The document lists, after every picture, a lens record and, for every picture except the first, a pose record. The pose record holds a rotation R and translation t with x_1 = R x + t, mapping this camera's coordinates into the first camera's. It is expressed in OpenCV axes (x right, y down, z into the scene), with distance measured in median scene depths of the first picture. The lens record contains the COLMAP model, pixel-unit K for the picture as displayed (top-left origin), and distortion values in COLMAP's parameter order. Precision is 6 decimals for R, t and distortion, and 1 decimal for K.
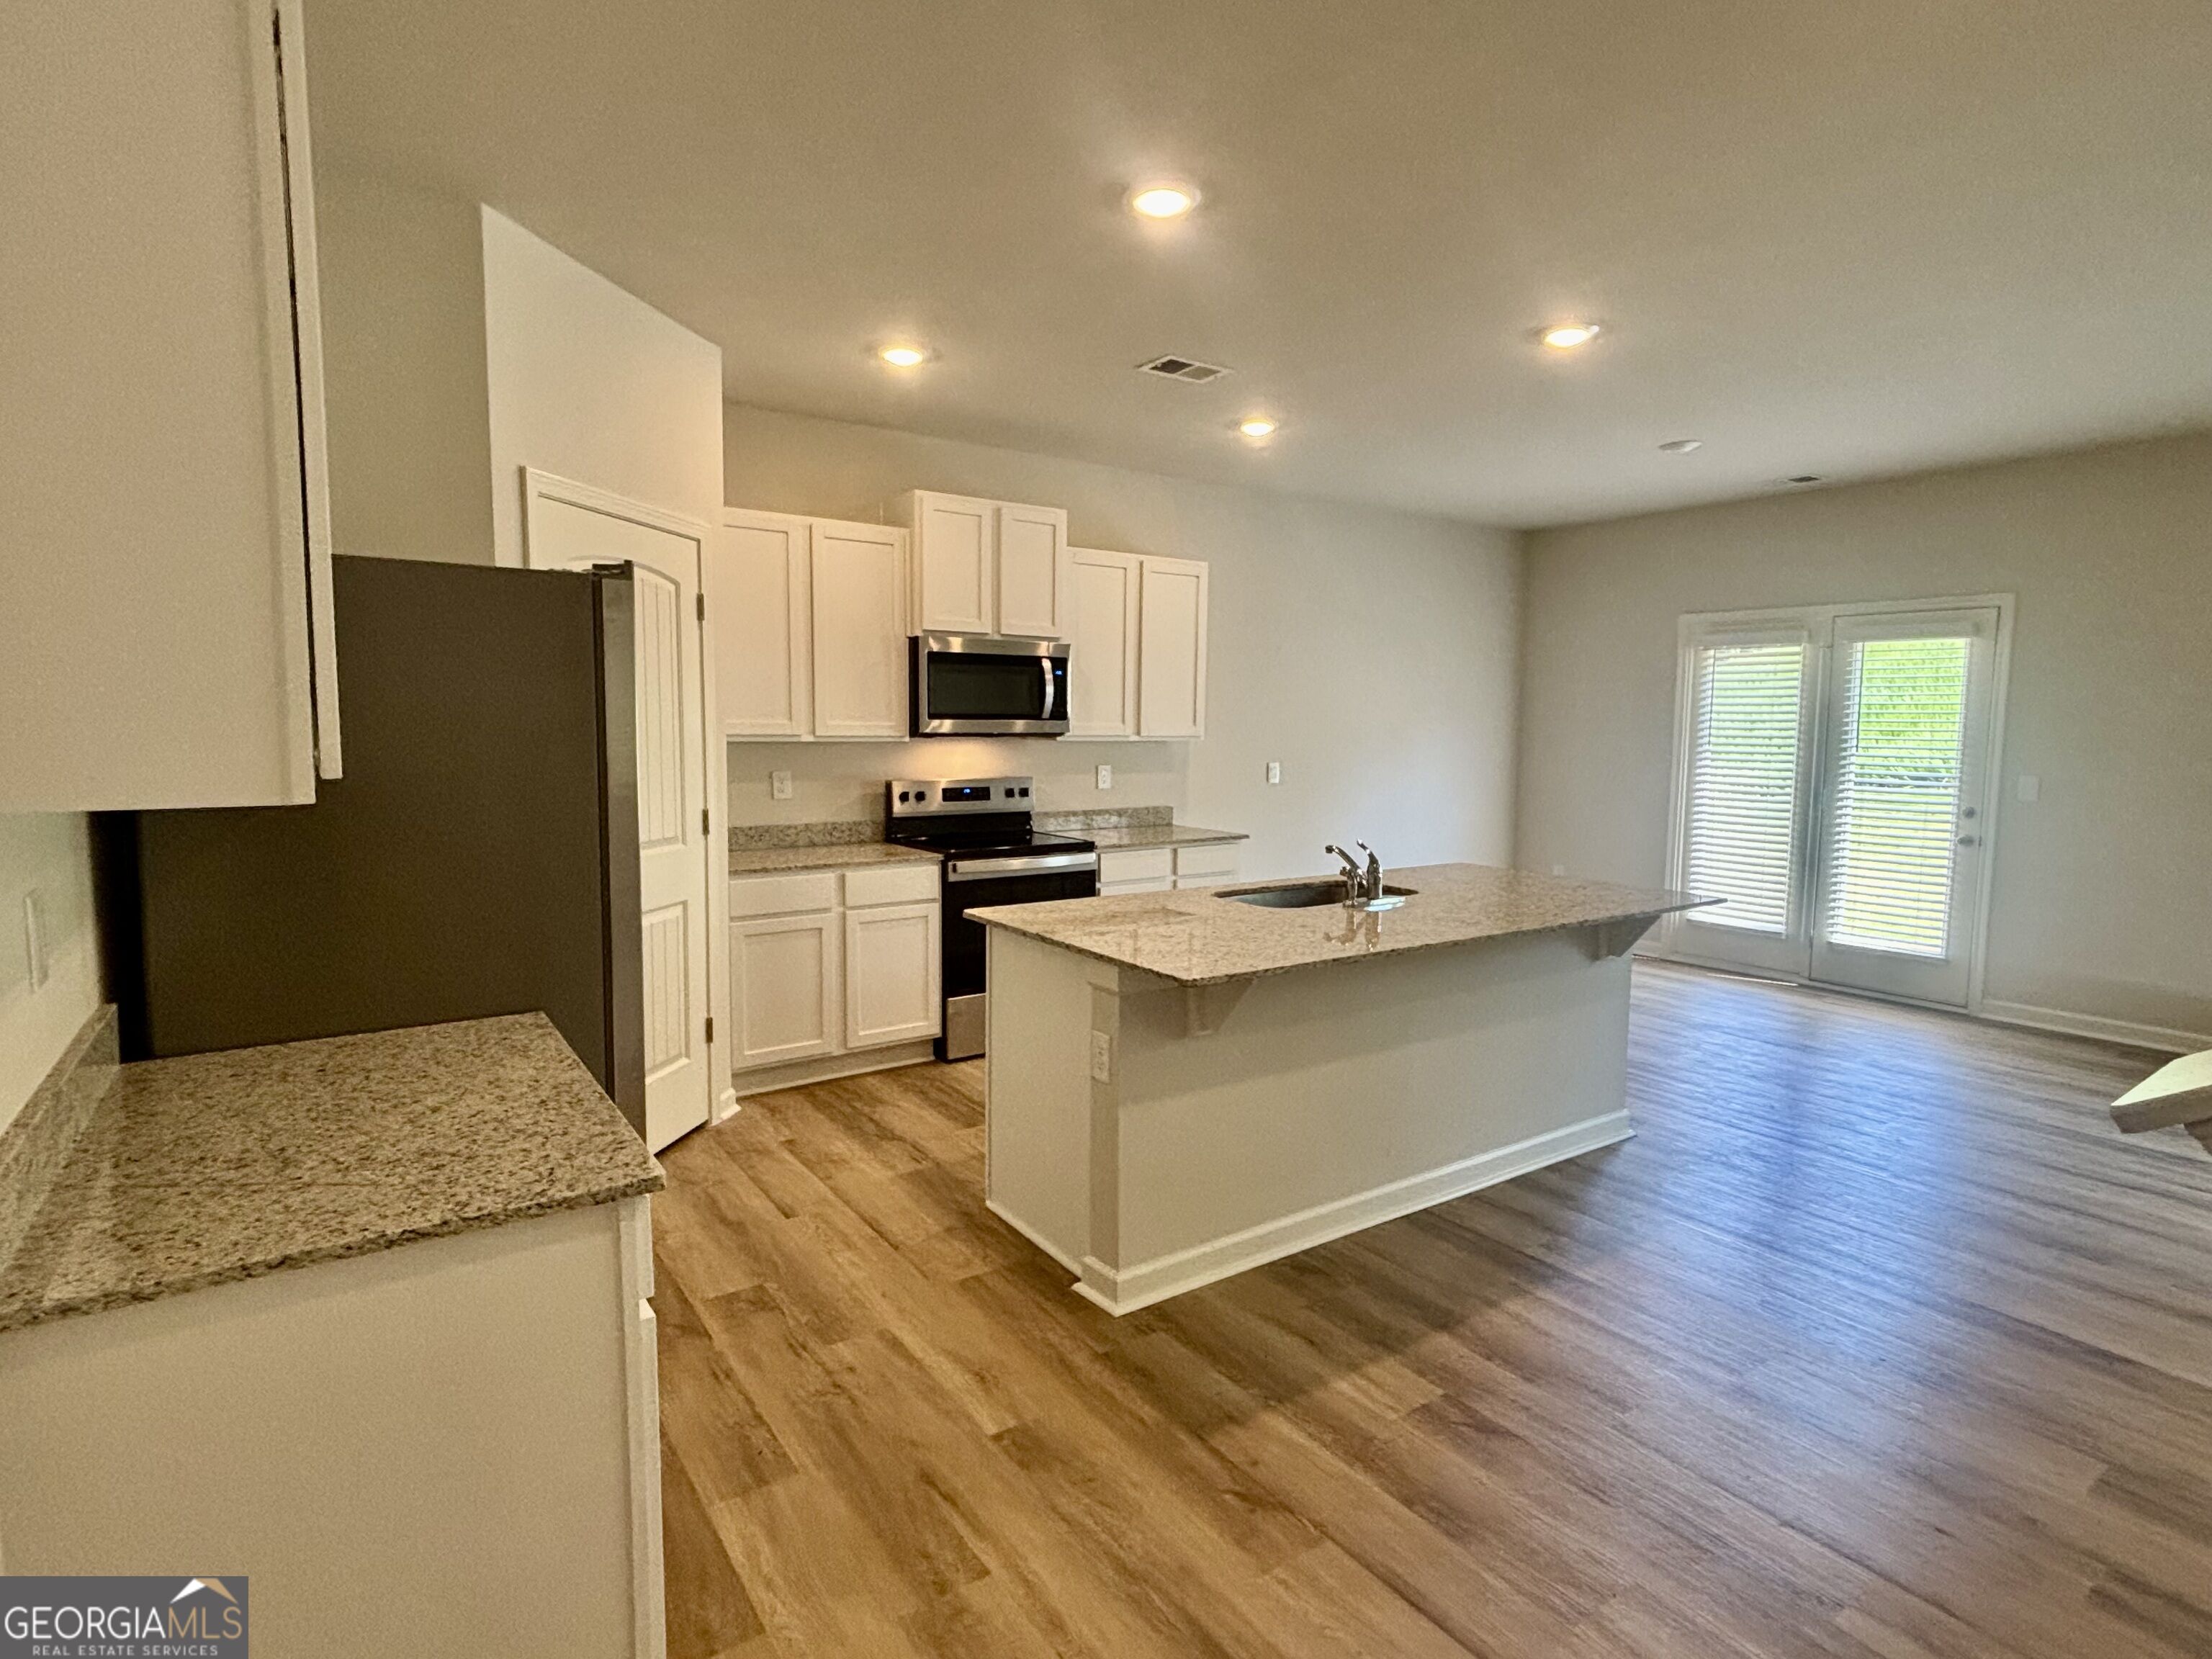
lens RADIAL K [[1127.0, 0, 1114.1], [0, 1127.0, 826.3], [0, 0, 1]] dist [0.010619, -0.001645]
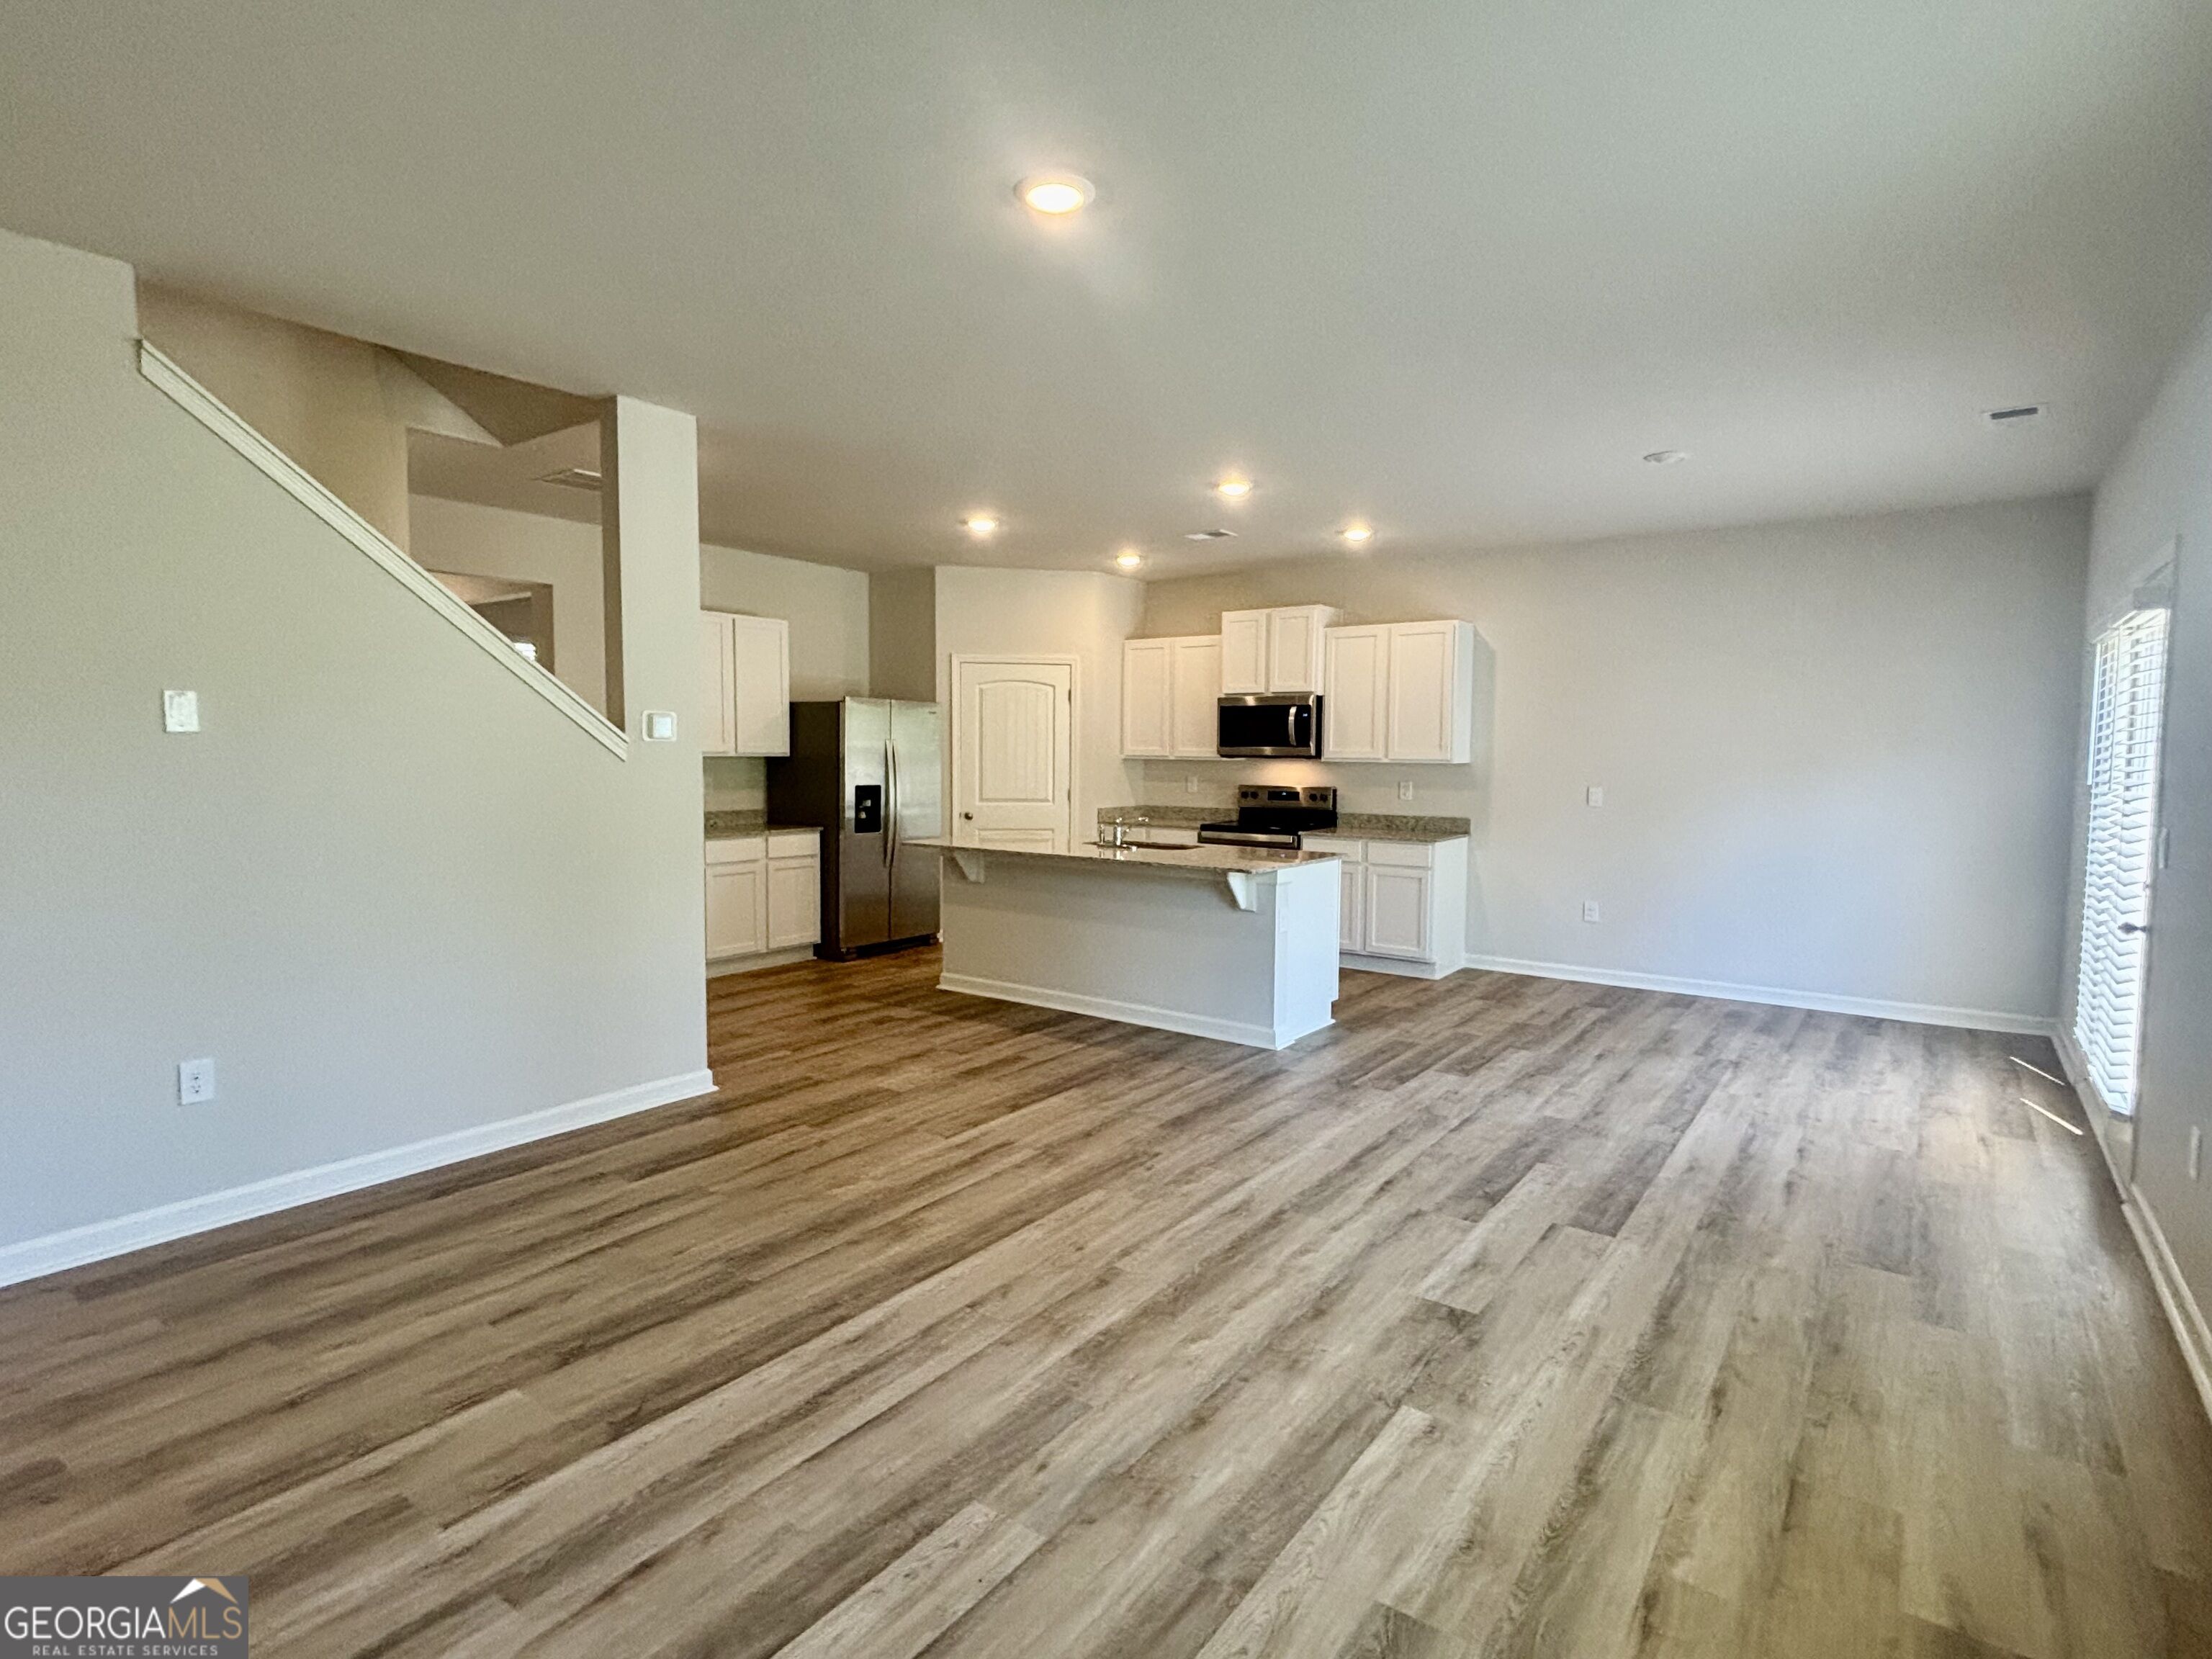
lens RADIAL K [[1127.0, 0, 1110.9], [0, 1127.0, 823.8], [0, 0, 1]] dist [0.010619, -0.001645]
pose [[0.325300, 0.052684, -0.944142, 1.312502], [-0.097413, 0.995002, 0.021958, -0.001279], [0.940580, 0.084829, 0.328806, 0.290948]]
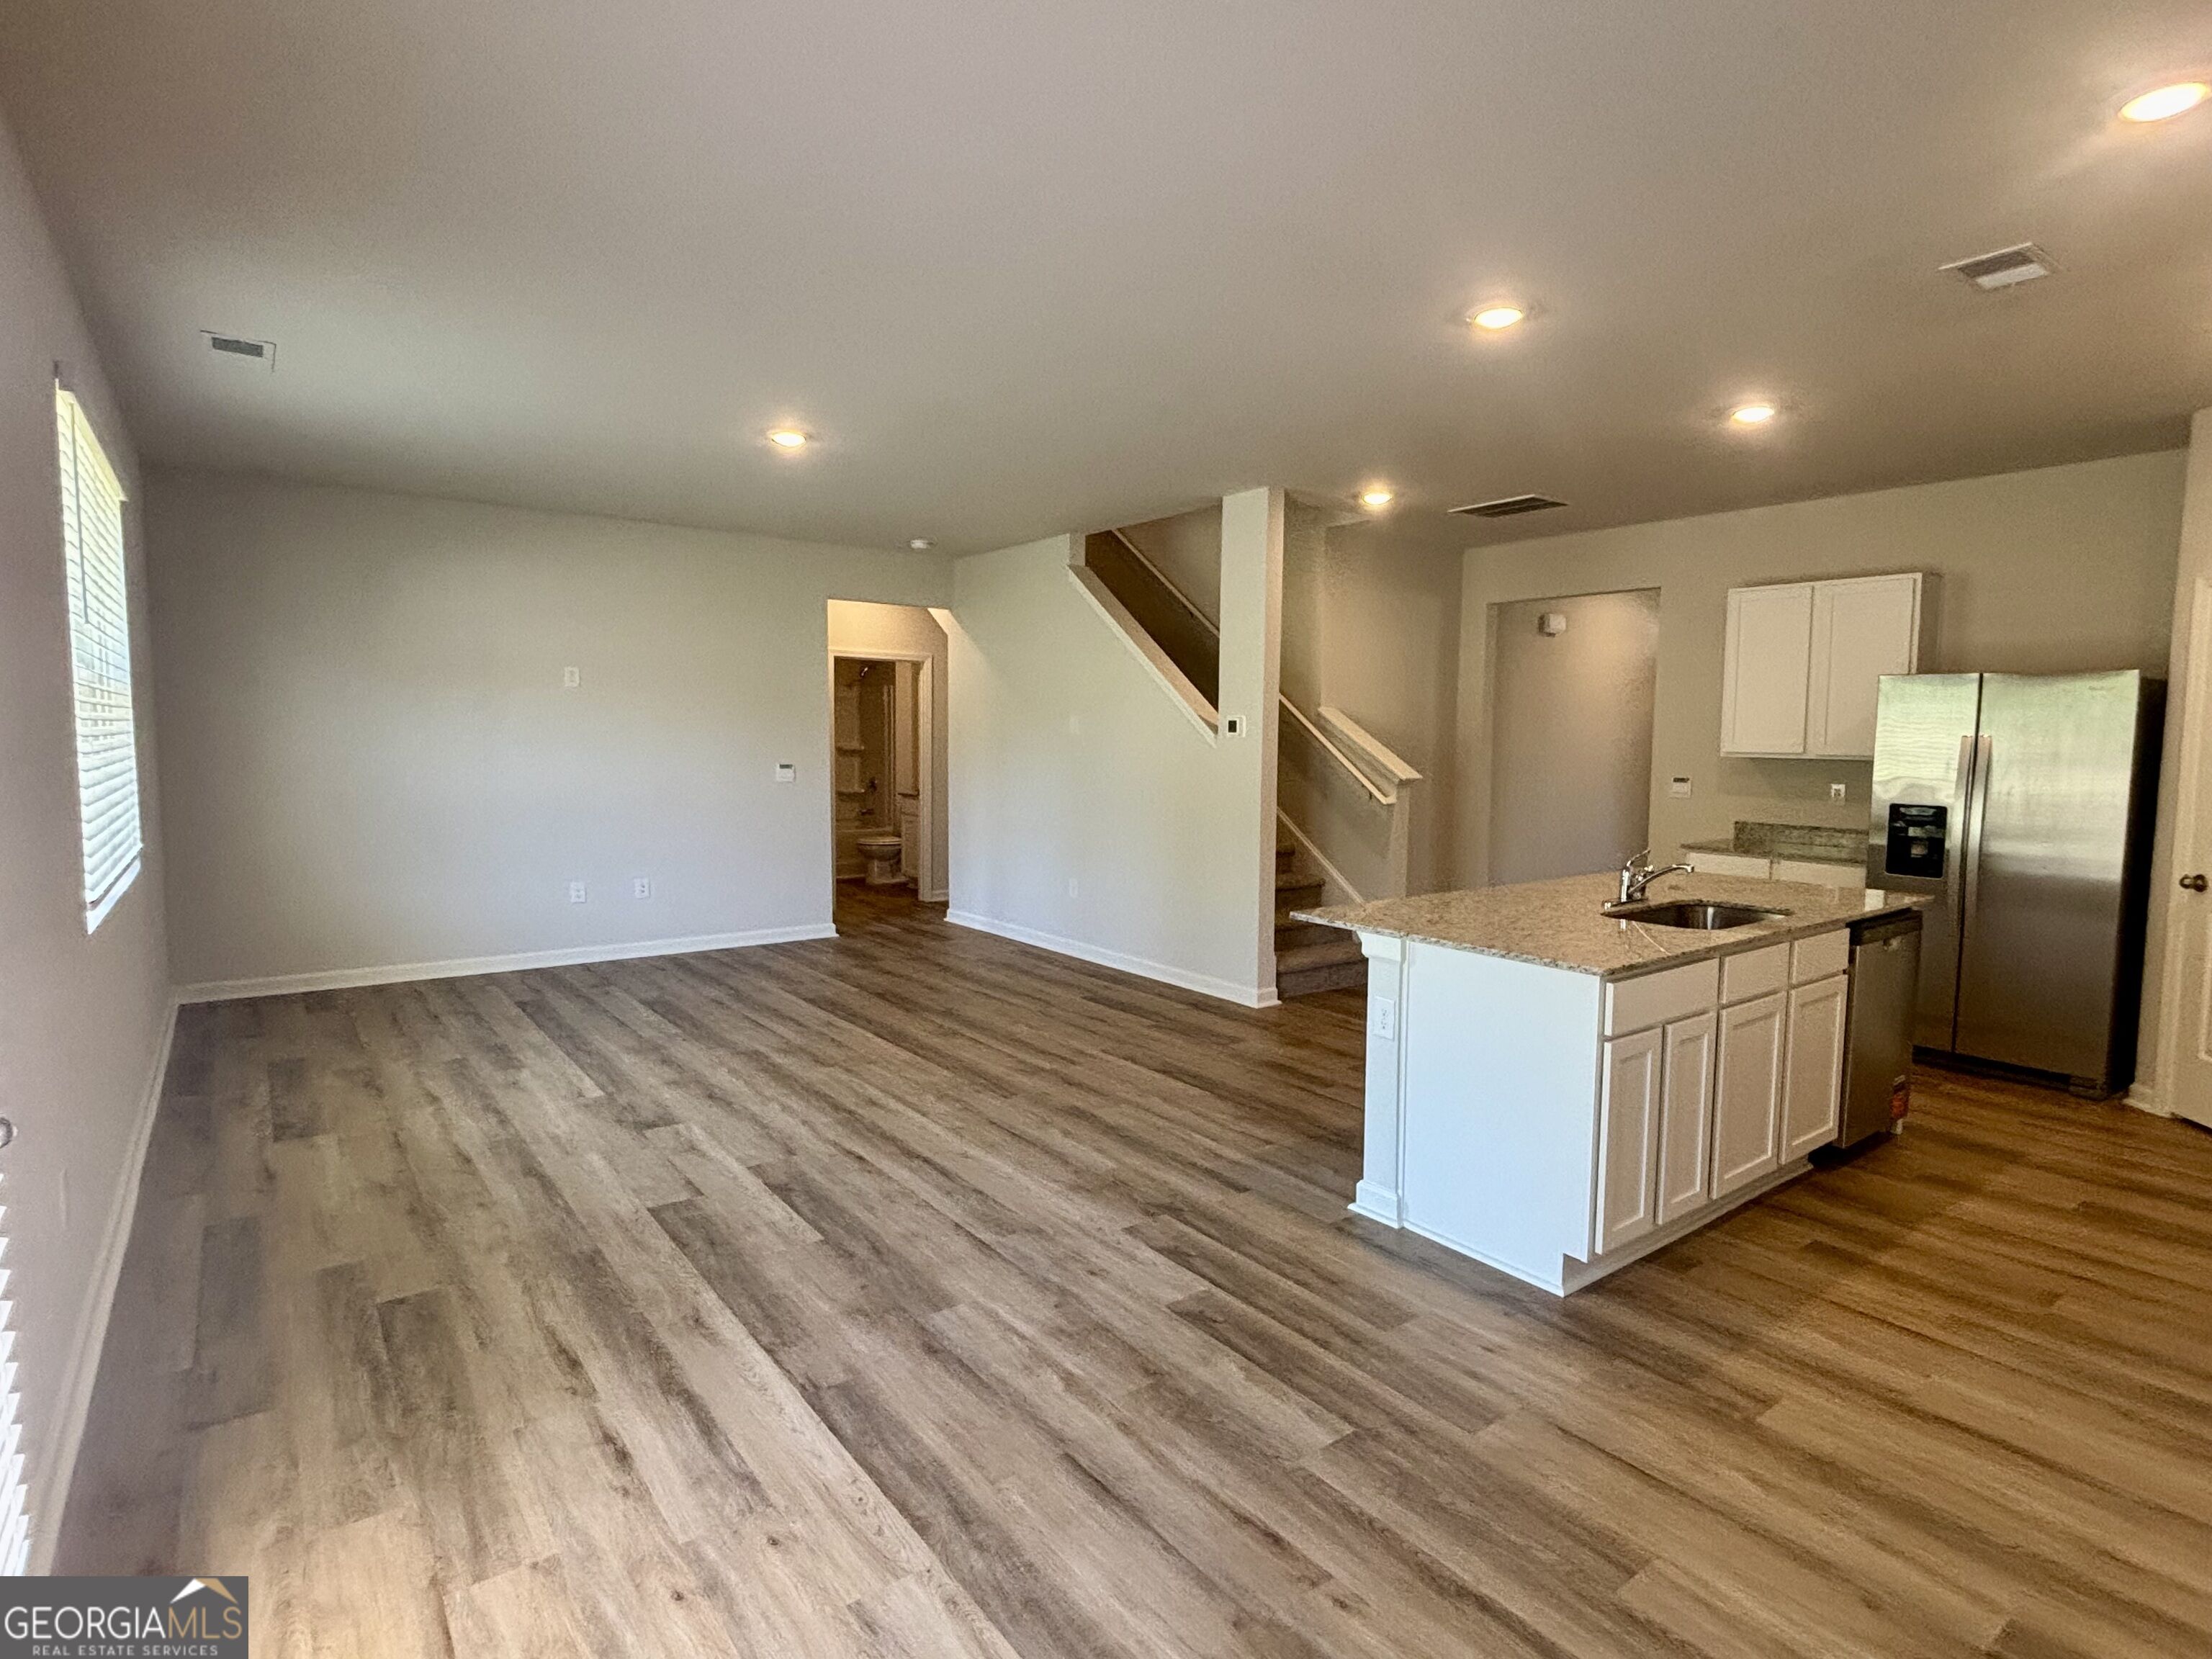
lens RADIAL K [[1127.0, 0, 1099.5], [0, 1127.0, 827.6], [0, 0, 1]] dist [0.010619, -0.001645]
pose [[-0.998763, -0.024024, -0.043545, 0.565008], [-0.031666, 0.982353, 0.184335, -0.132184], [0.038348, 0.185485, -0.981898, 1.432834]]
